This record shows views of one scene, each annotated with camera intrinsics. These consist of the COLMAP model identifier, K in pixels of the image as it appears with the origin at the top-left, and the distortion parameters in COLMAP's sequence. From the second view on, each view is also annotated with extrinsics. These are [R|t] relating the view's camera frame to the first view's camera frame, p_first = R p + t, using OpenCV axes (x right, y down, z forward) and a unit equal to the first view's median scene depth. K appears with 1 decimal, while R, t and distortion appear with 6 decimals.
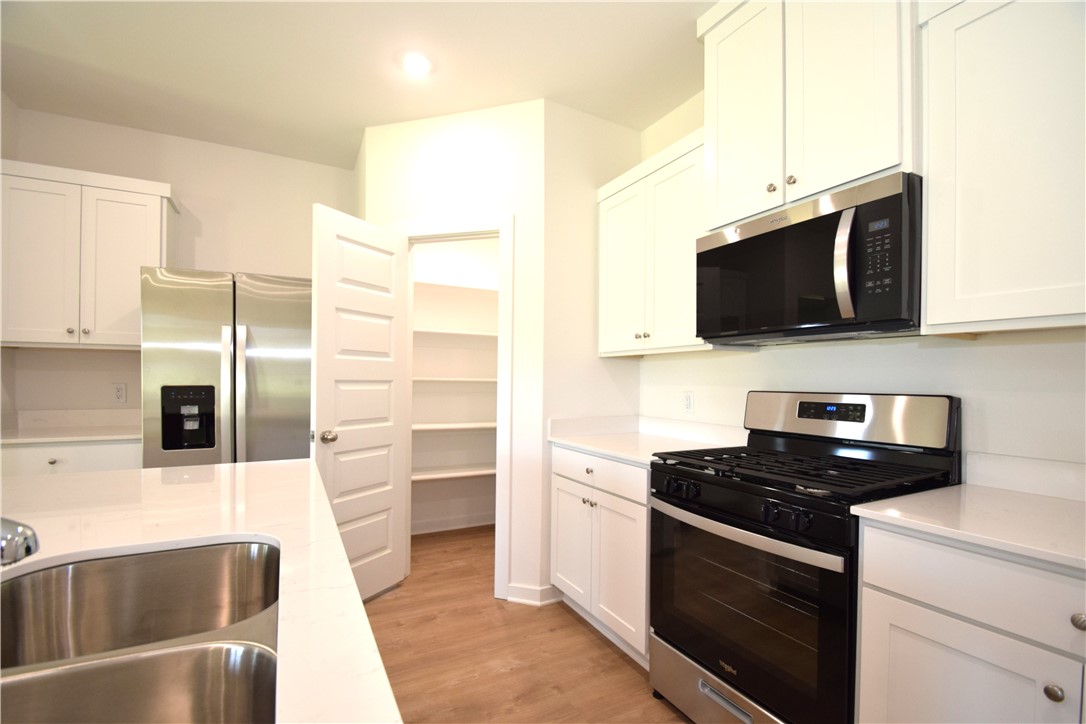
lens RADIAL K [[477.2, 0, 543.0], [0, 477.2, 384.4], [0, 0, 1]] dist [-0.002907, -0.000314]
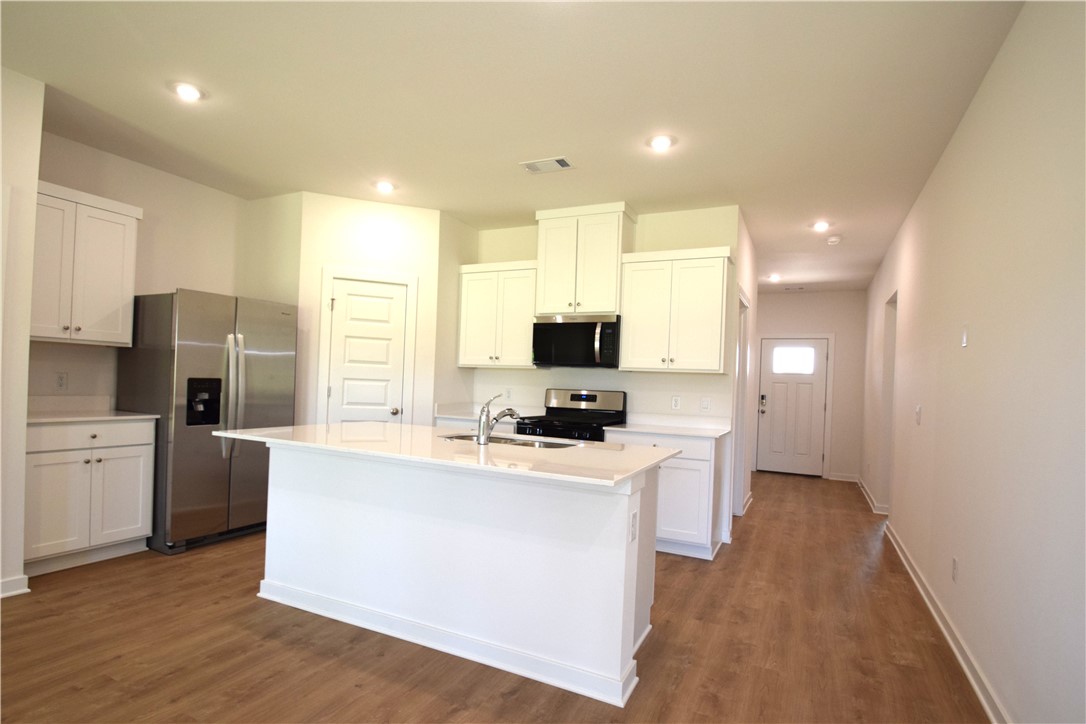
lens RADIAL K [[549.7, 0, 528.8], [0, 549.7, 380.4], [0, 0, 1]] dist [-0.024742, -0.000313]
pose [[0.815692, 0.024774, 0.577956, -0.953194], [-0.026007, 0.999643, -0.006144, -0.006006], [-0.577902, -0.010019, 0.816044, -0.847931]]
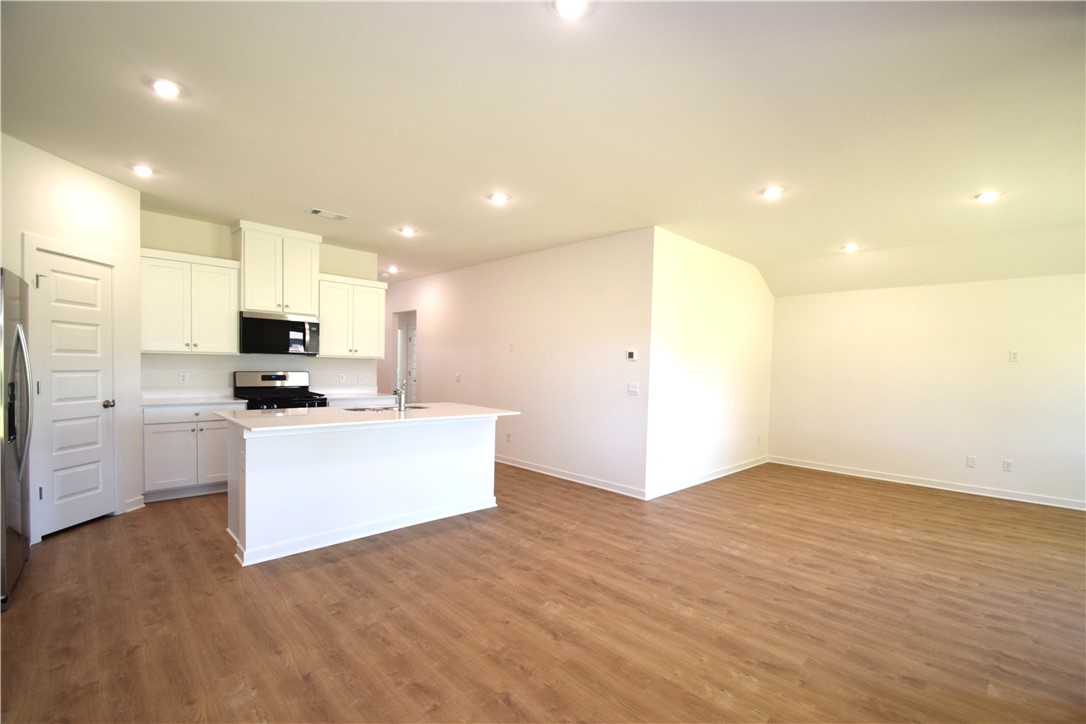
lens RADIAL K [[477.2, 0, 543.0], [0, 477.2, 384.4], [0, 0, 1]] dist [-0.002907, -0.000314]
pose [[-0.263985, -0.055511, 0.962928, -2.189350], [-0.019005, 0.998448, 0.052349, -0.073801], [-0.964340, -0.004481, -0.264630, 0.133847]]
